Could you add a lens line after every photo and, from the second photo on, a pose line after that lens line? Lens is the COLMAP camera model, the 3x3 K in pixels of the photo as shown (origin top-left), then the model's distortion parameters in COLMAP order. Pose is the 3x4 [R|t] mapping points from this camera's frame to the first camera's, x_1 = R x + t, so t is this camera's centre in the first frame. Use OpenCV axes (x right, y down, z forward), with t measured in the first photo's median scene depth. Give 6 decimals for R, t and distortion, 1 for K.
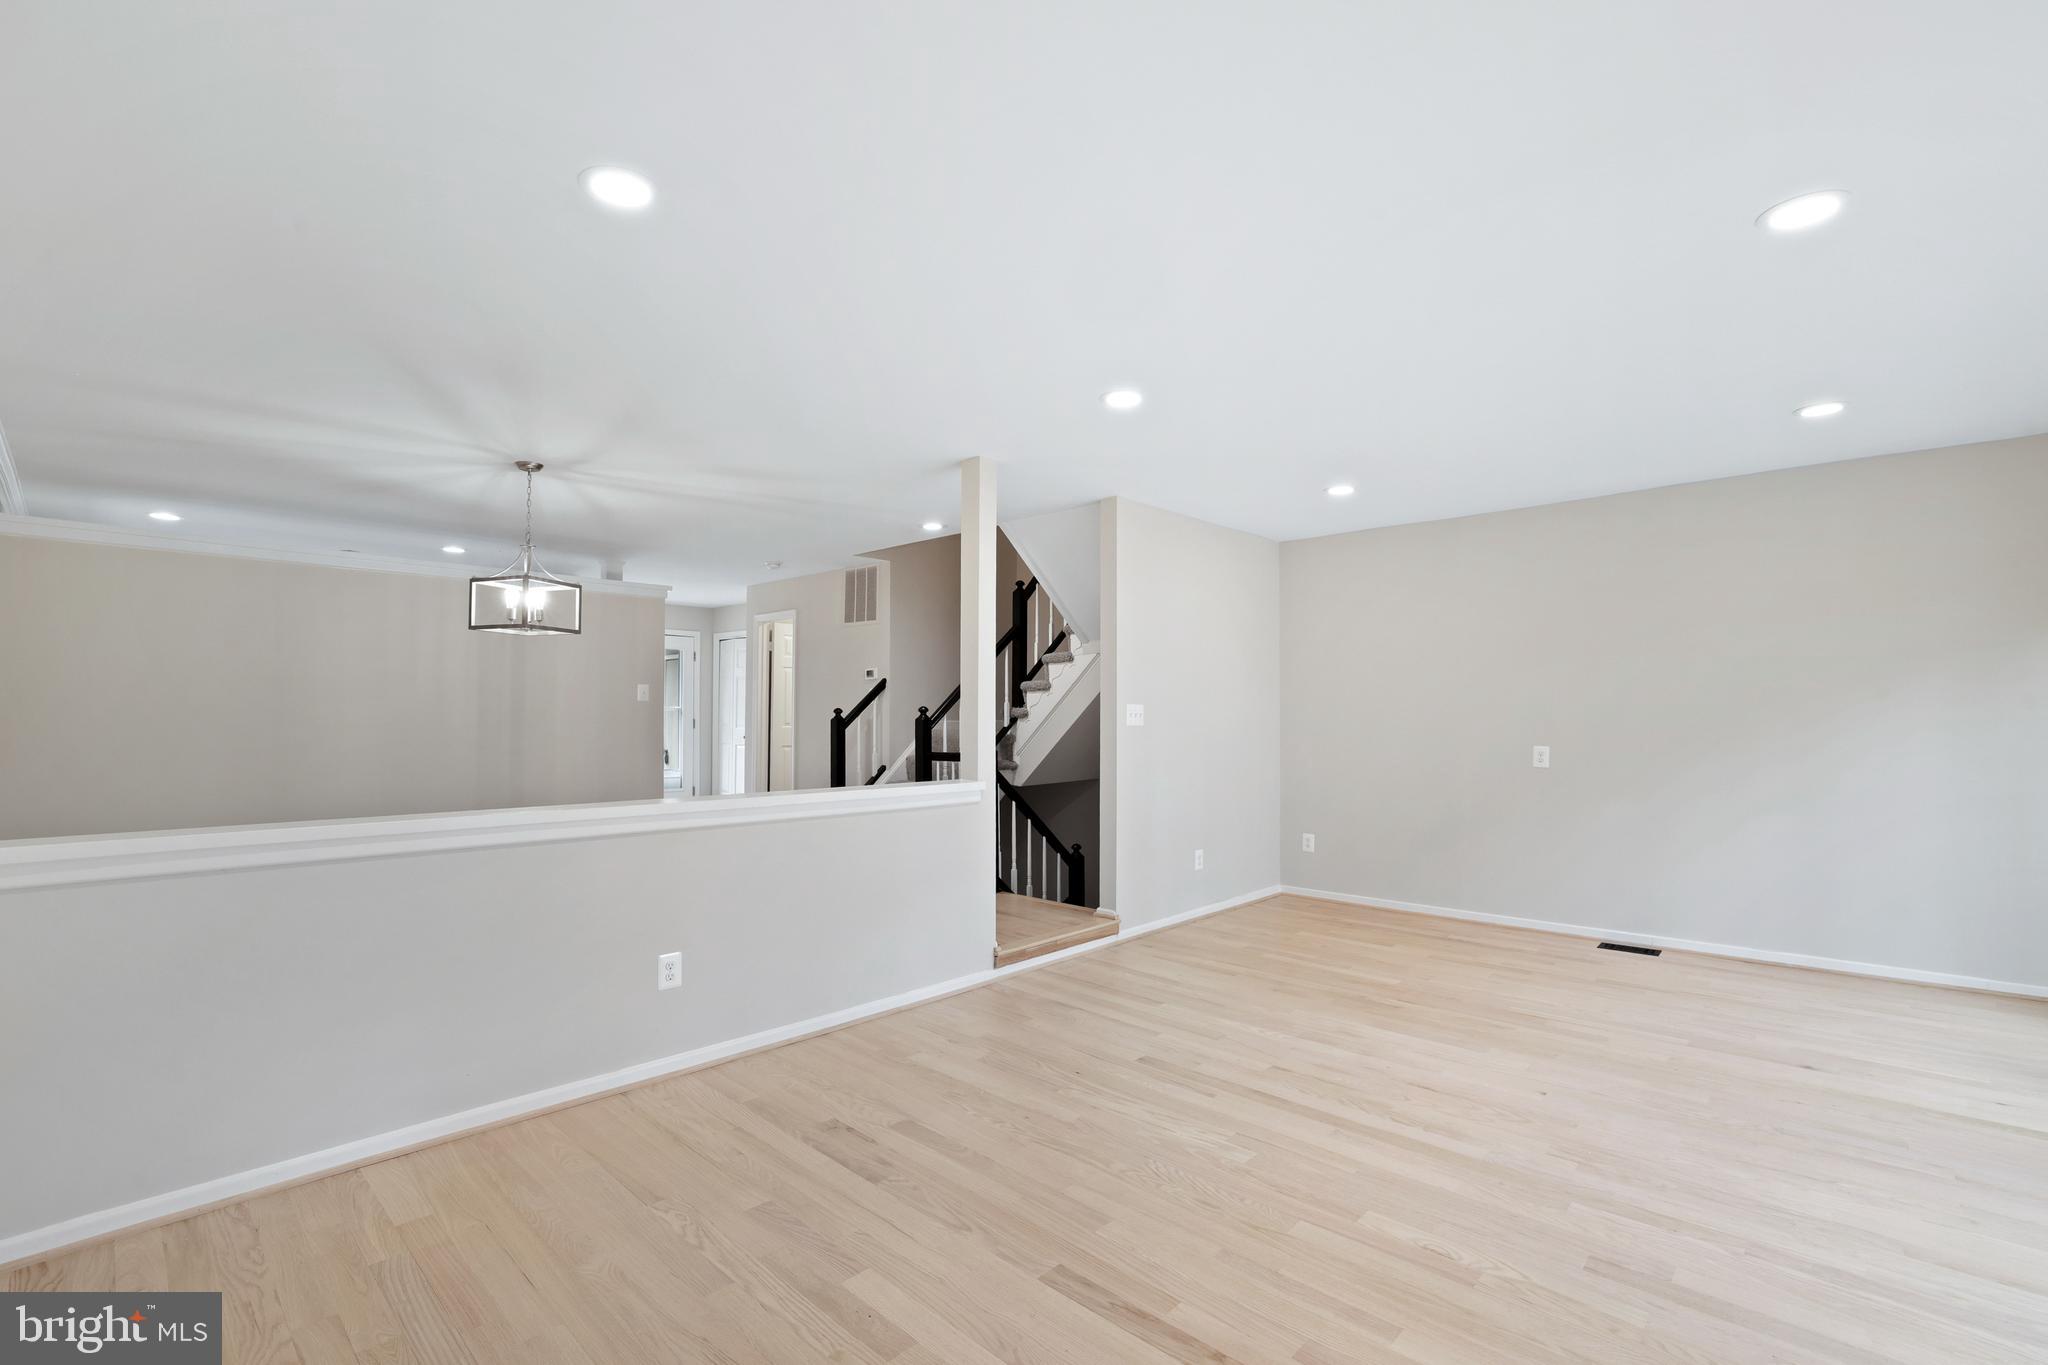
lens RADIAL K [[923.4, 0, 1032.5], [0, 923.4, 687.1], [0, 0, 1]] dist [-0.035976, 0.008361]
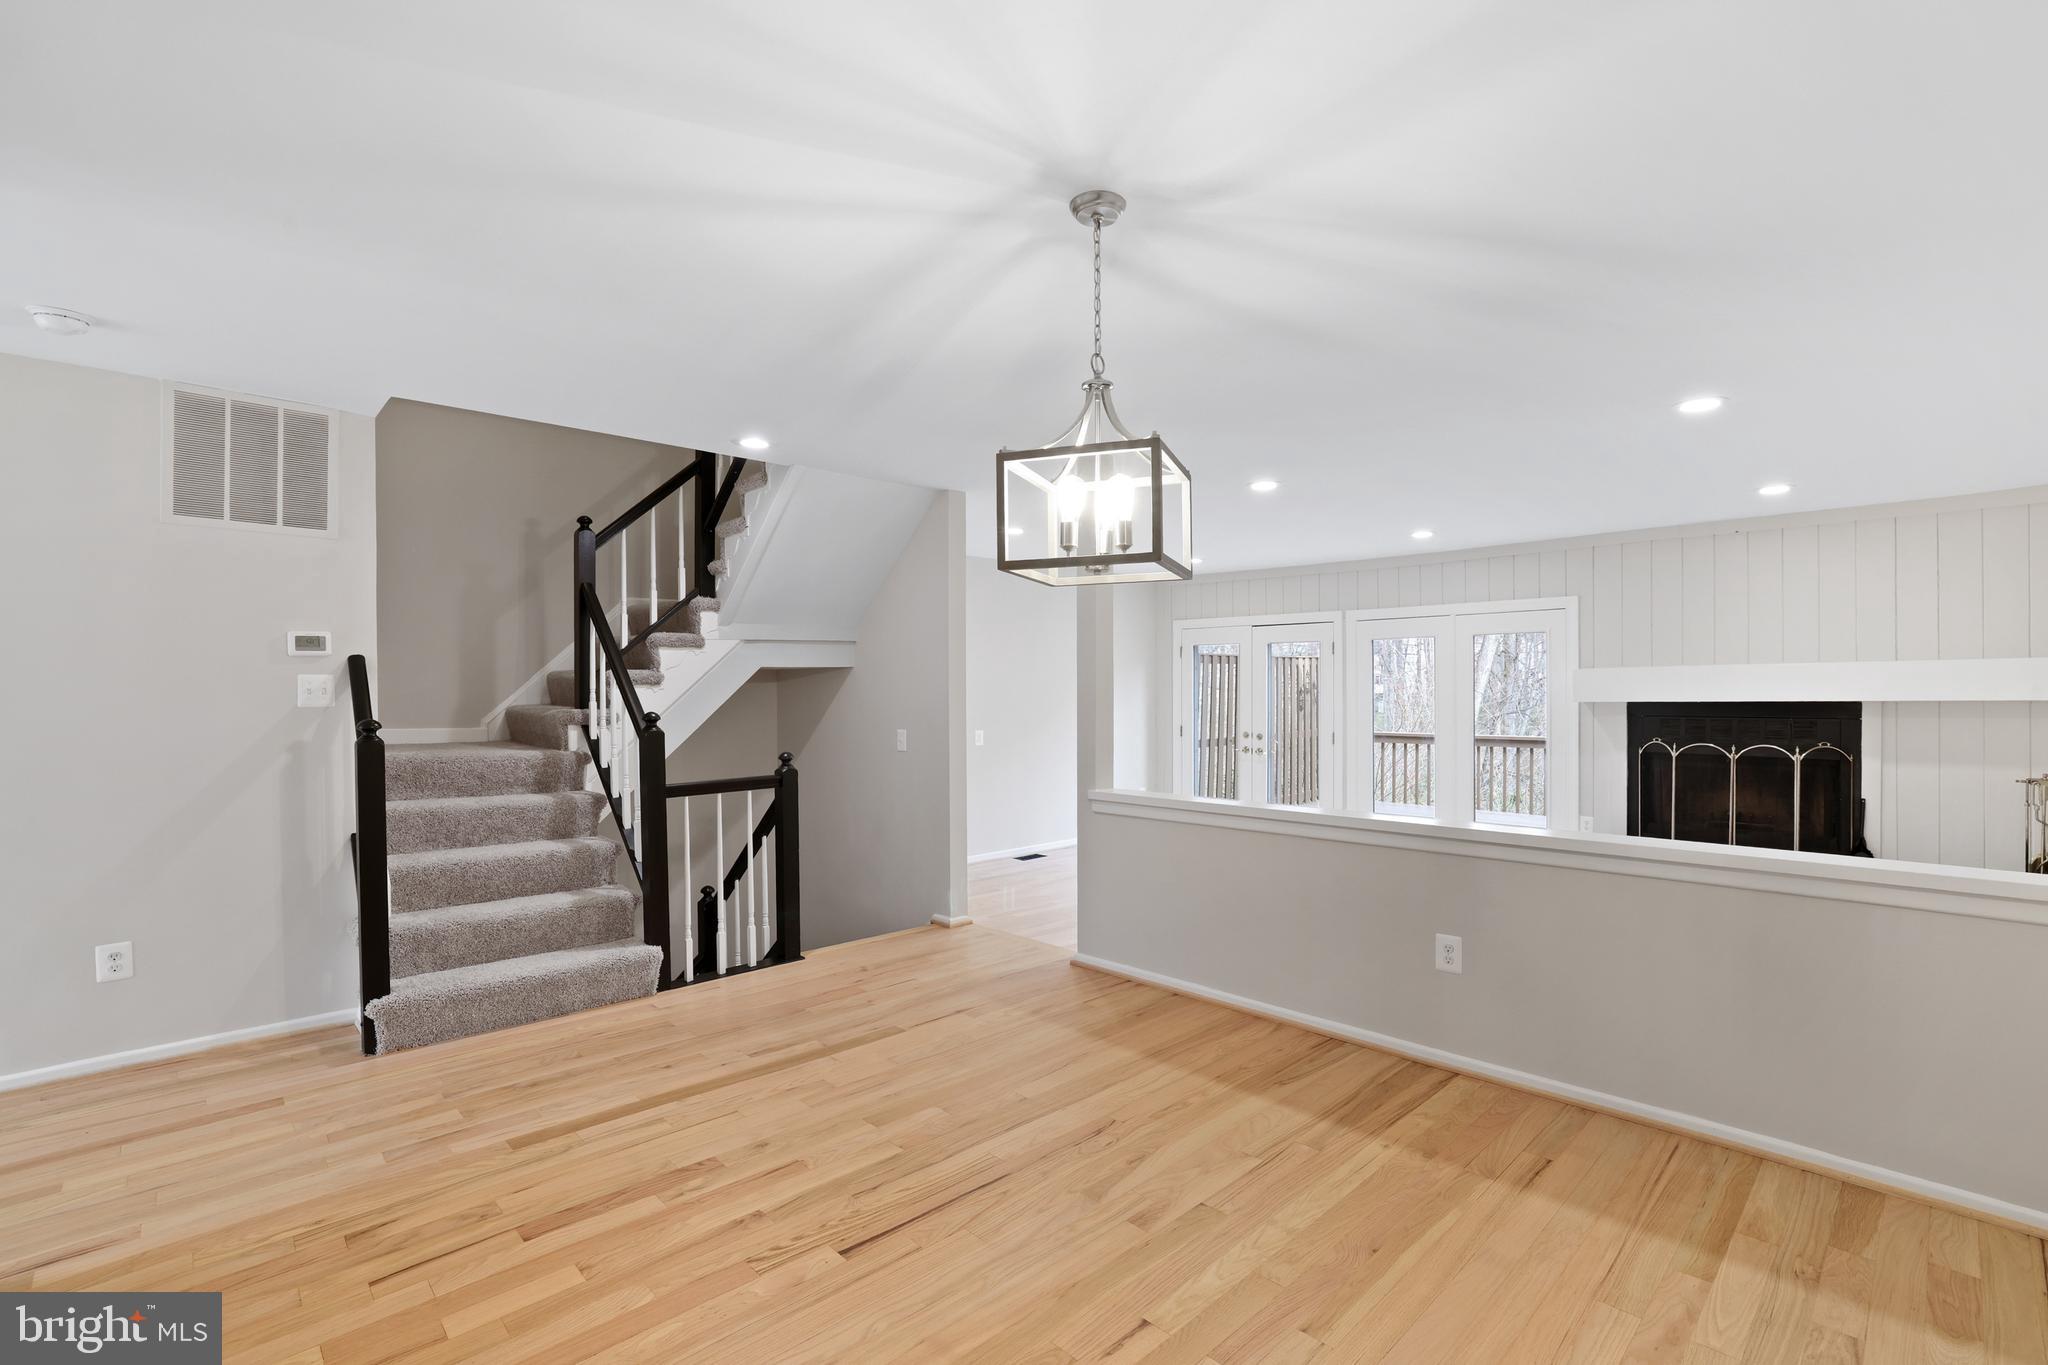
lens RADIAL K [[923.4, 0, 1036.7], [0, 923.4, 699.8], [0, 0, 1]] dist [-0.035976, 0.008361]
pose [[0.047379, -0.011290, 0.998813, -1.026232], [-0.027206, 0.999551, 0.012589, -0.002480], [-0.998506, -0.027770, 0.047051, 1.018620]]
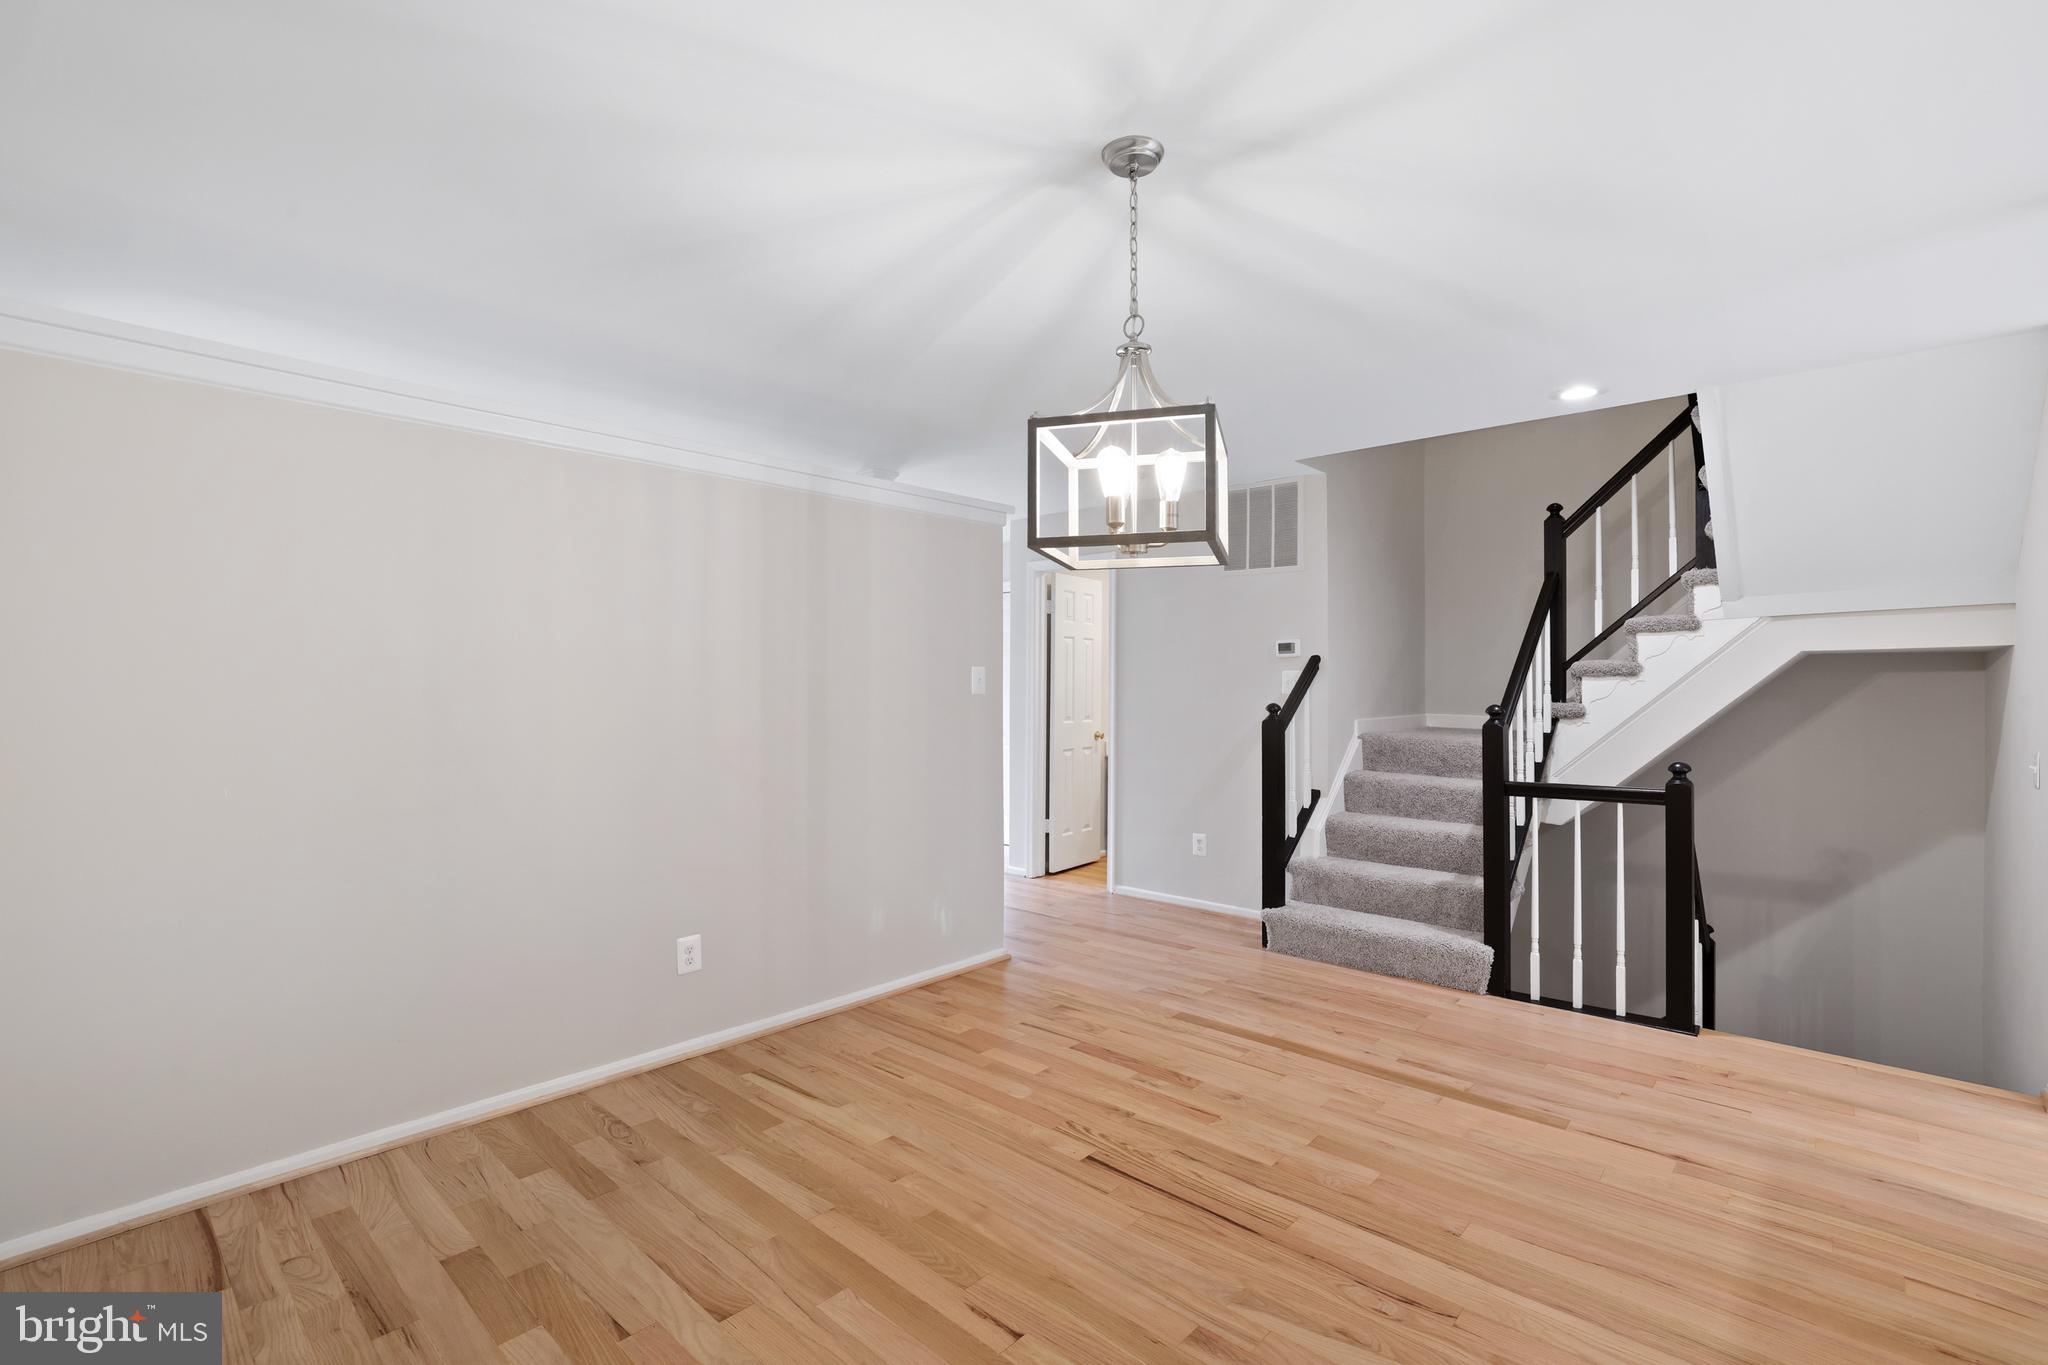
lens RADIAL K [[923.4, 0, 1027.2], [0, 923.4, 683.6], [0, 0, 1]] dist [-0.035976, 0.008361]
pose [[0.999954, -0.000182, 0.009620, -0.609507], [-0.000110, 0.999538, 0.030410, -0.015241], [-0.009621, -0.030410, 0.999491, 0.584491]]
